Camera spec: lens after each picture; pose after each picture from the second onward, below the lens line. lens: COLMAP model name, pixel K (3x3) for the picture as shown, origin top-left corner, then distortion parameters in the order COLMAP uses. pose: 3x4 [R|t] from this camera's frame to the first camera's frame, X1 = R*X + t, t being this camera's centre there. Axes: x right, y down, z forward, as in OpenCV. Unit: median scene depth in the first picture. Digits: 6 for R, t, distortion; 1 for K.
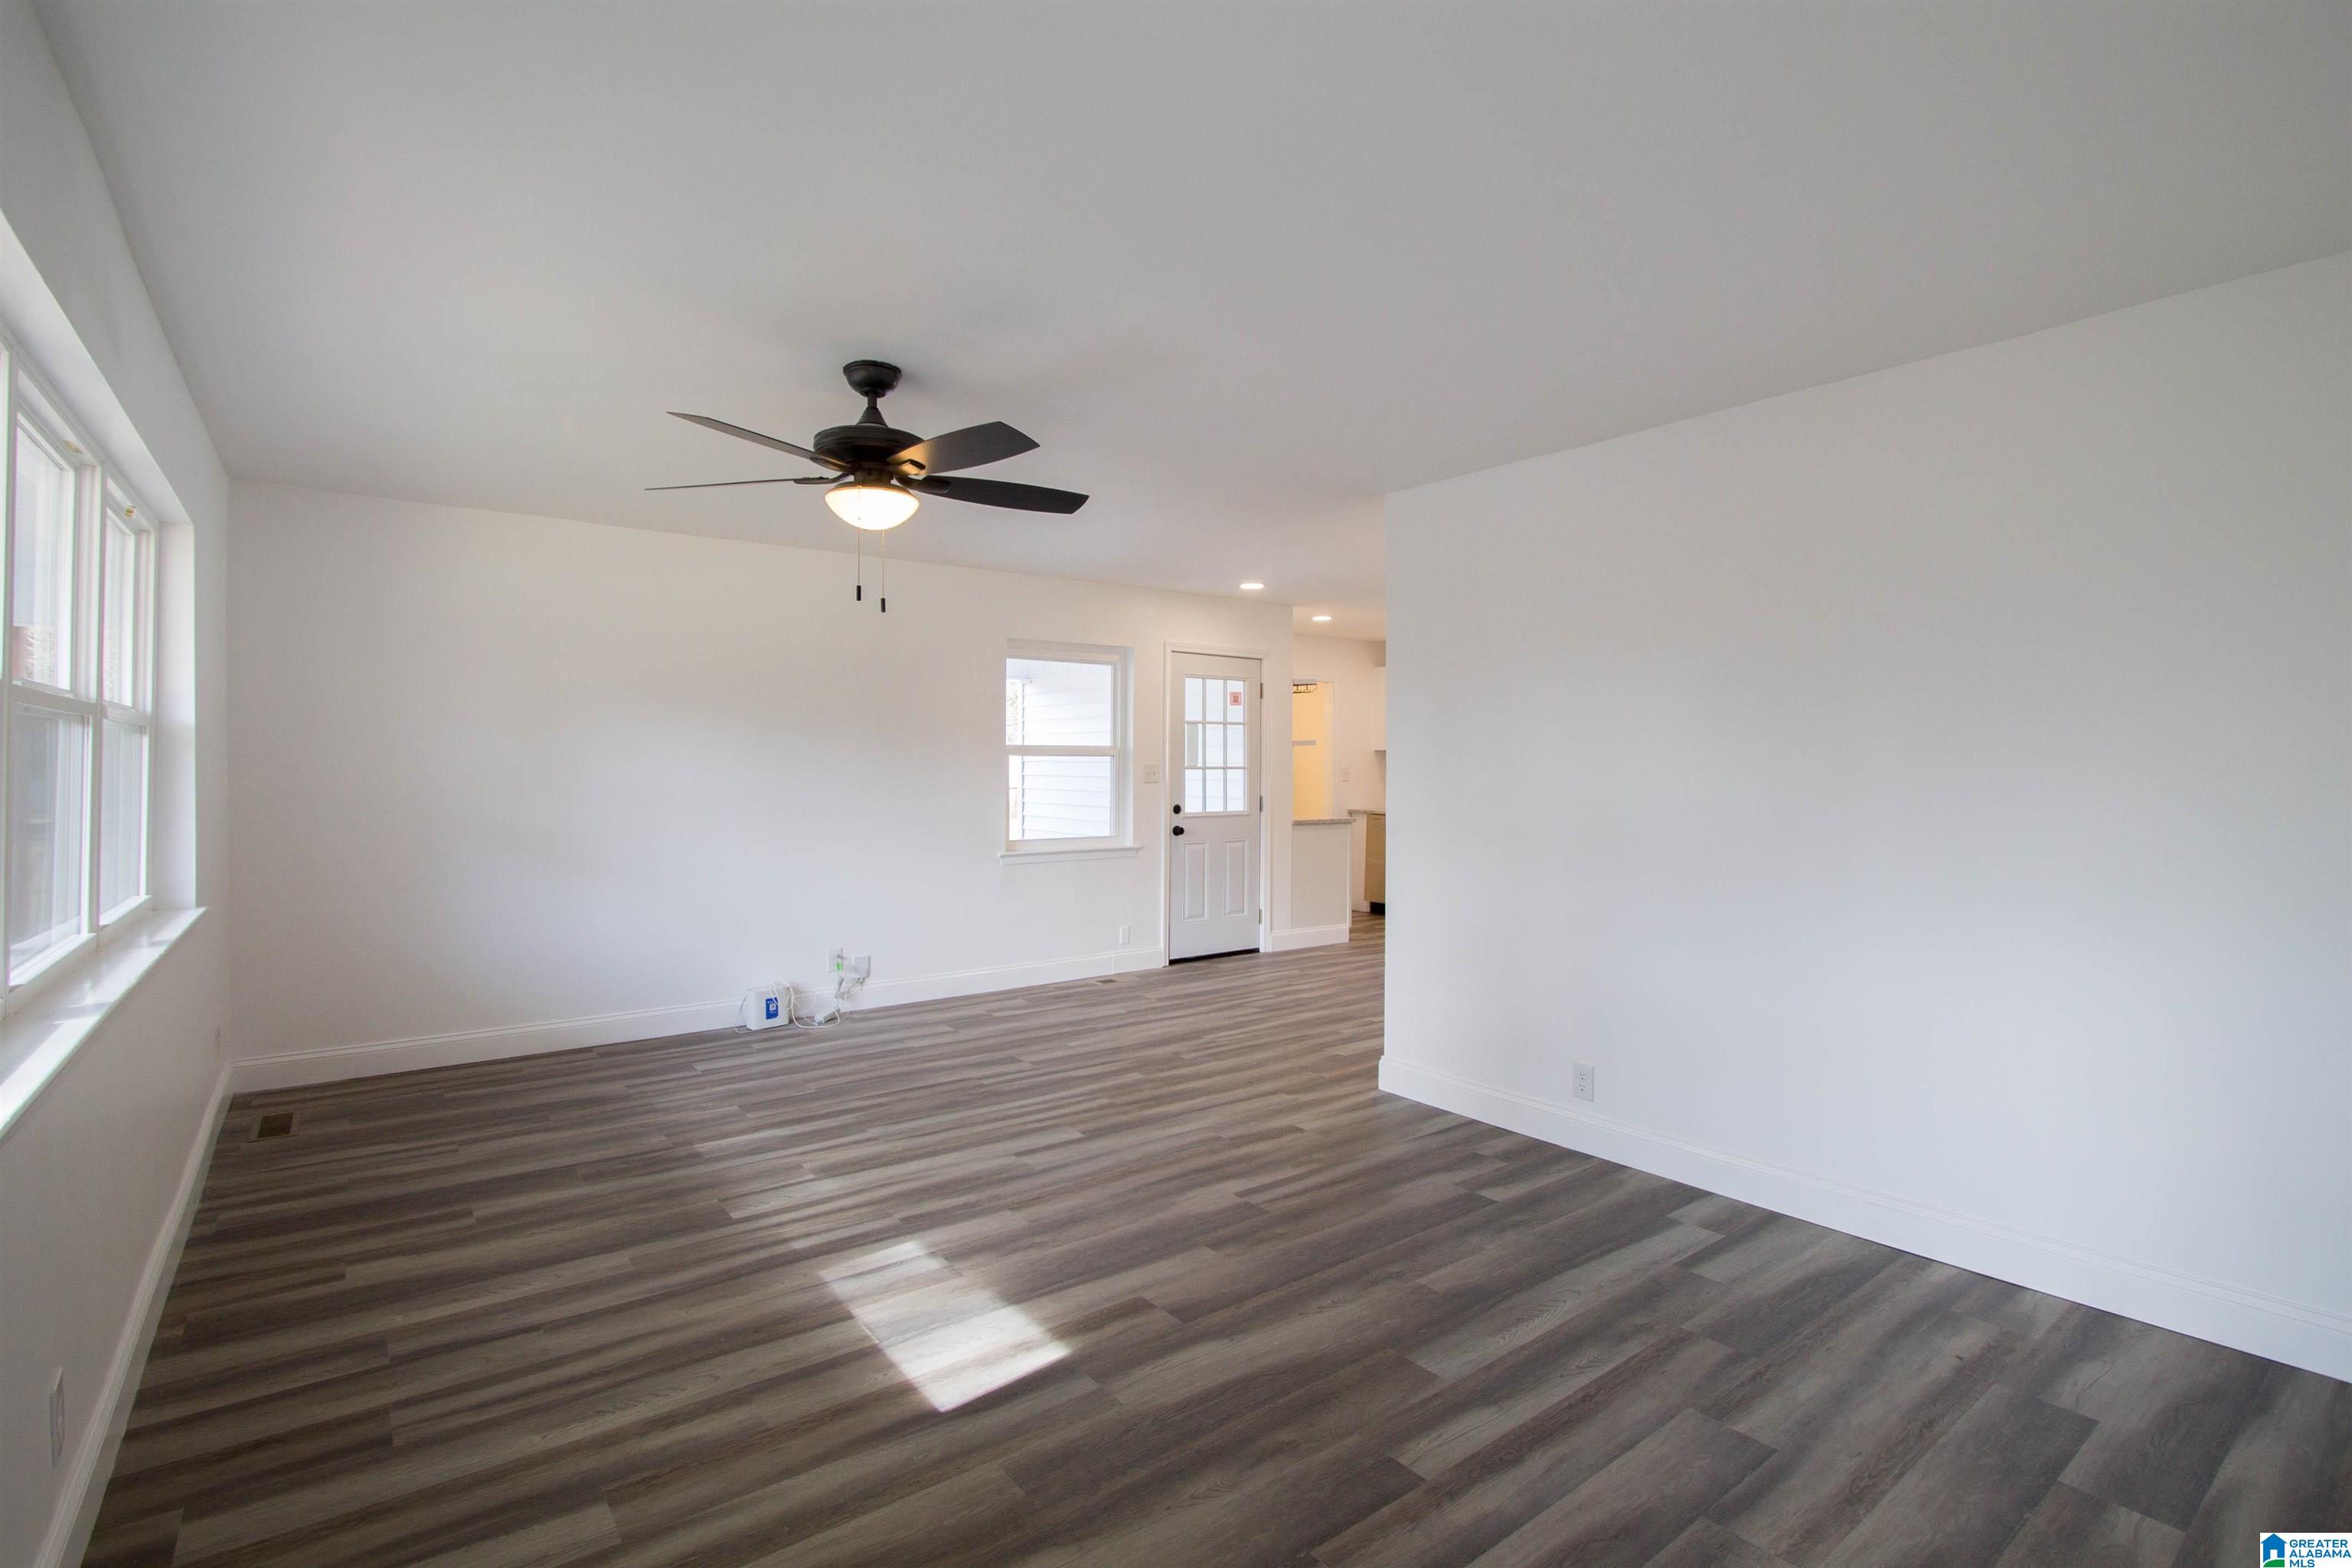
lens RADIAL K [[1087.5, 0, 1165.6], [0, 1087.5, 765.7], [0, 0, 1]] dist [-0.005570, -0.000238]
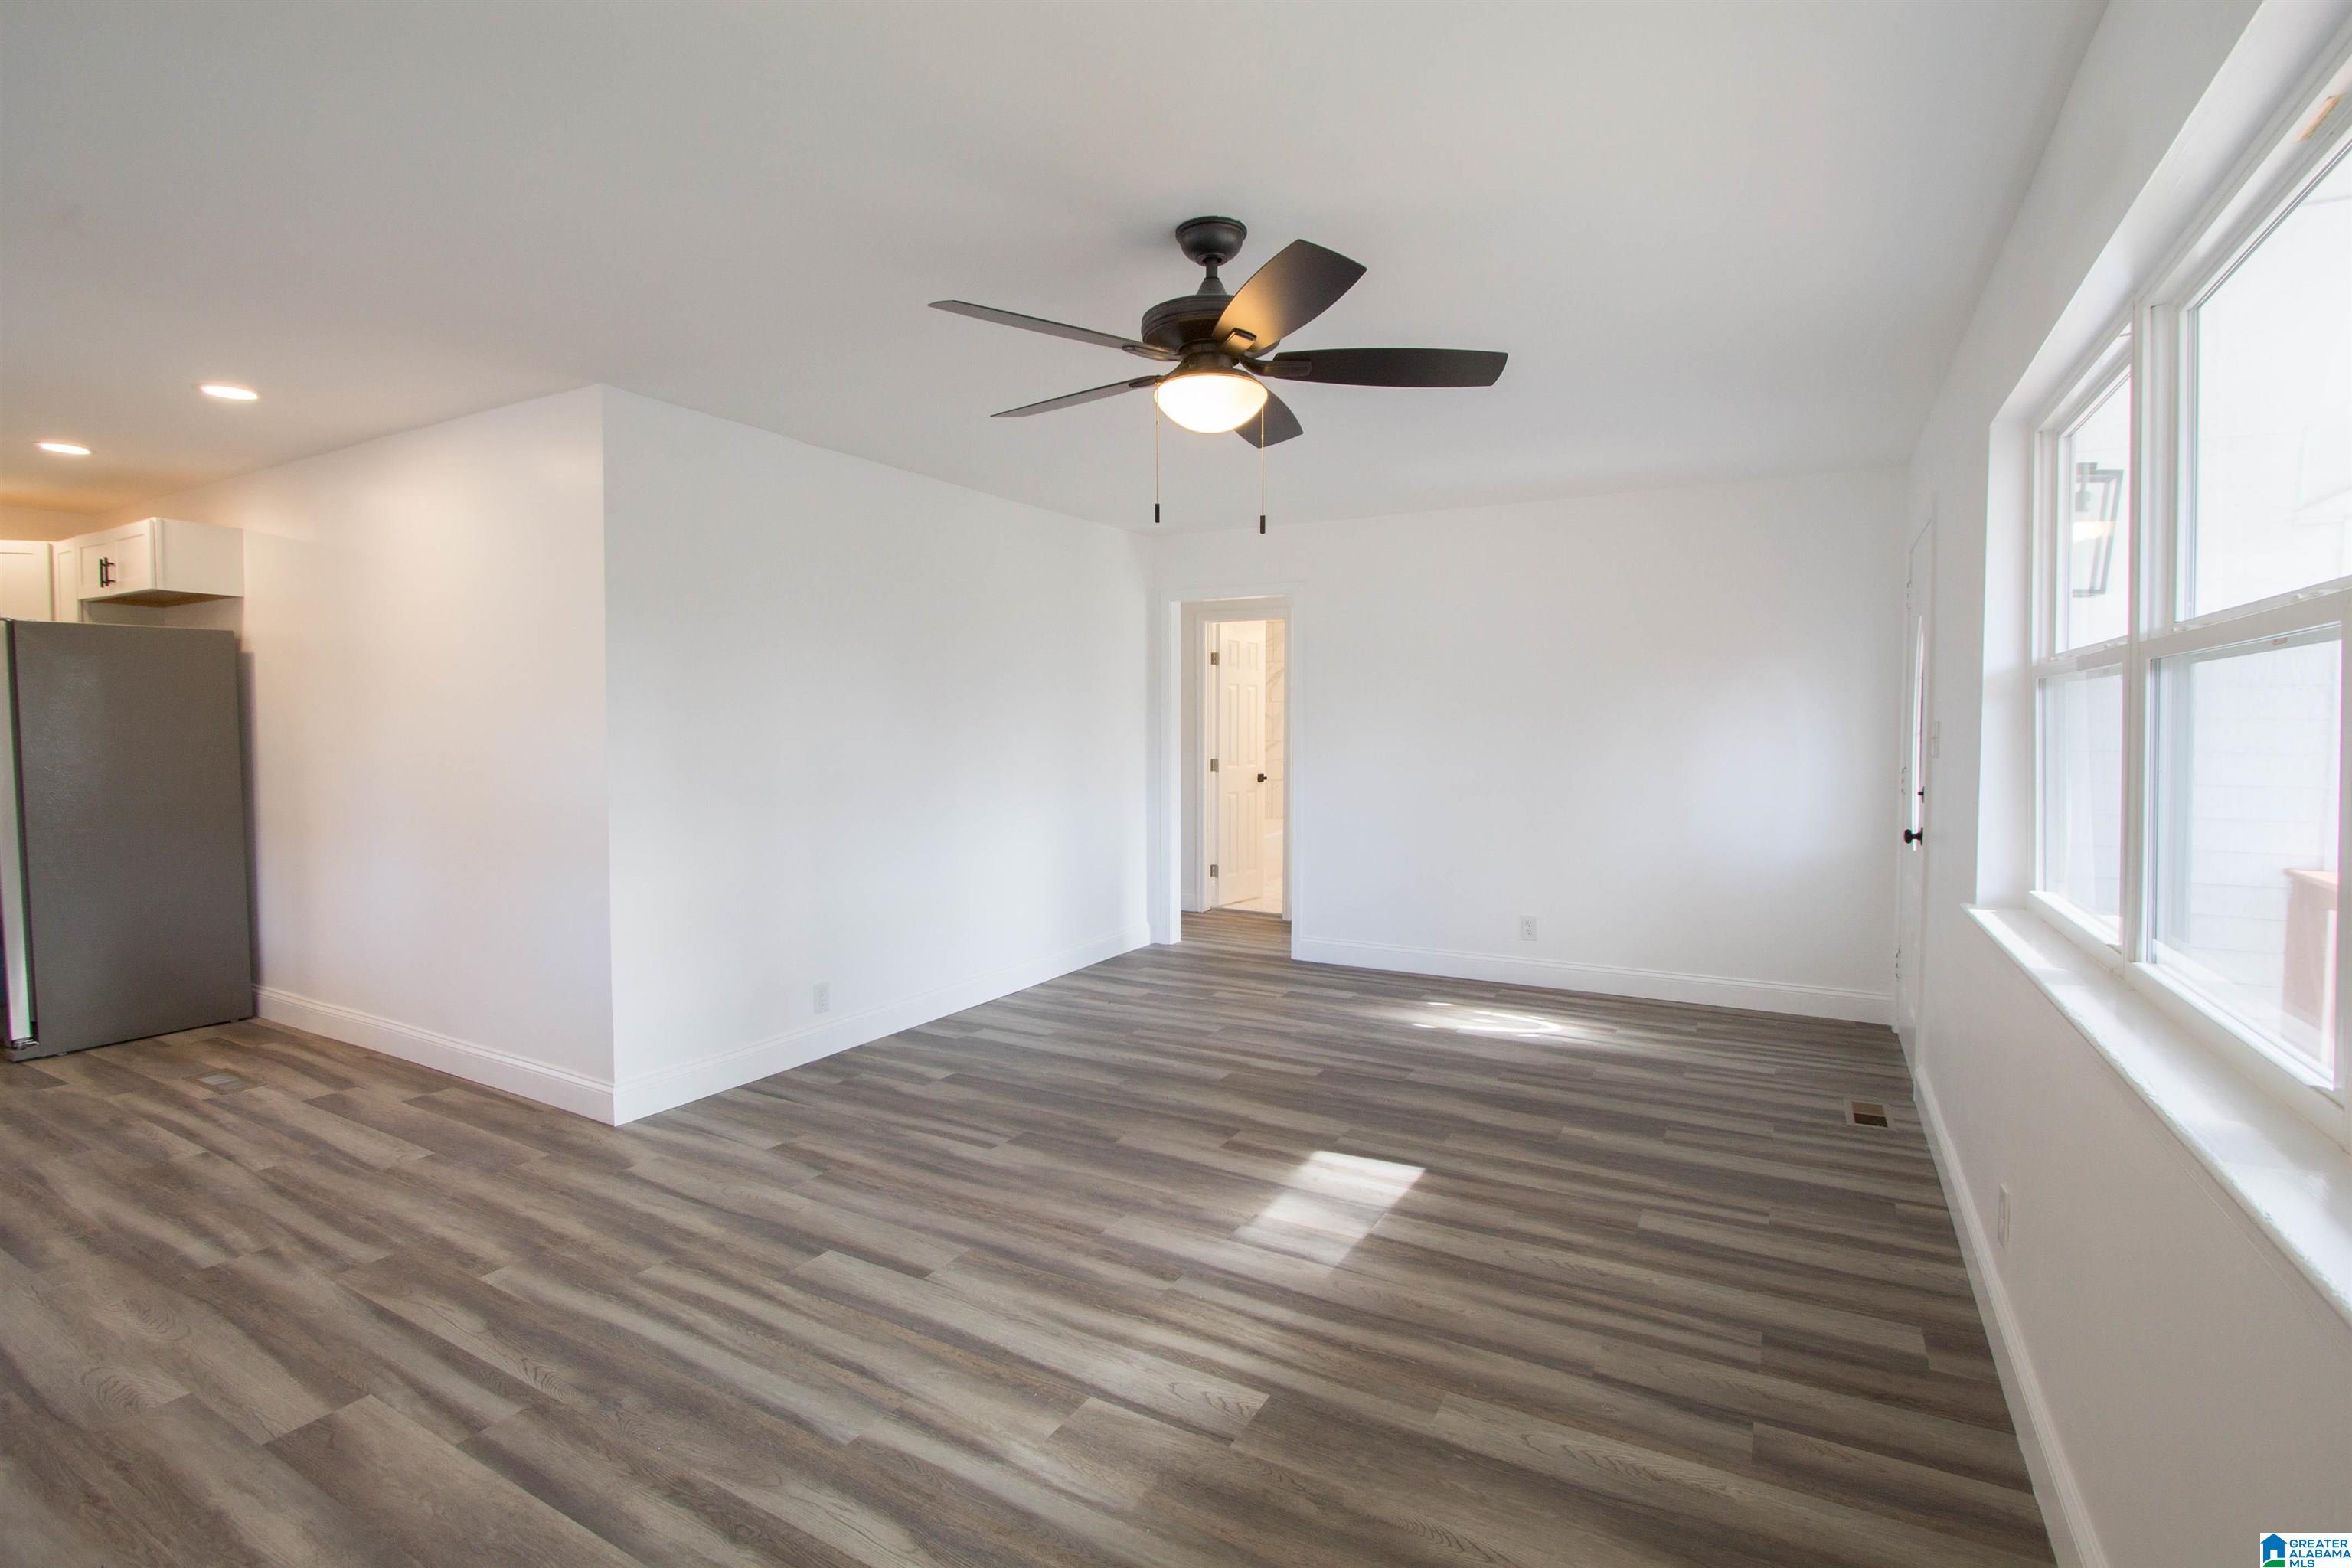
lens RADIAL K [[1087.5, 0, 1165.6], [0, 1087.5, 765.7], [0, 0, 1]] dist [-0.005570, -0.000238]
pose [[-0.383888, -0.032052, 0.922823, -1.017866], [-0.003257, 0.999438, 0.033358, 0.002034], [-0.923374, 0.009800, -0.383777, 1.359248]]
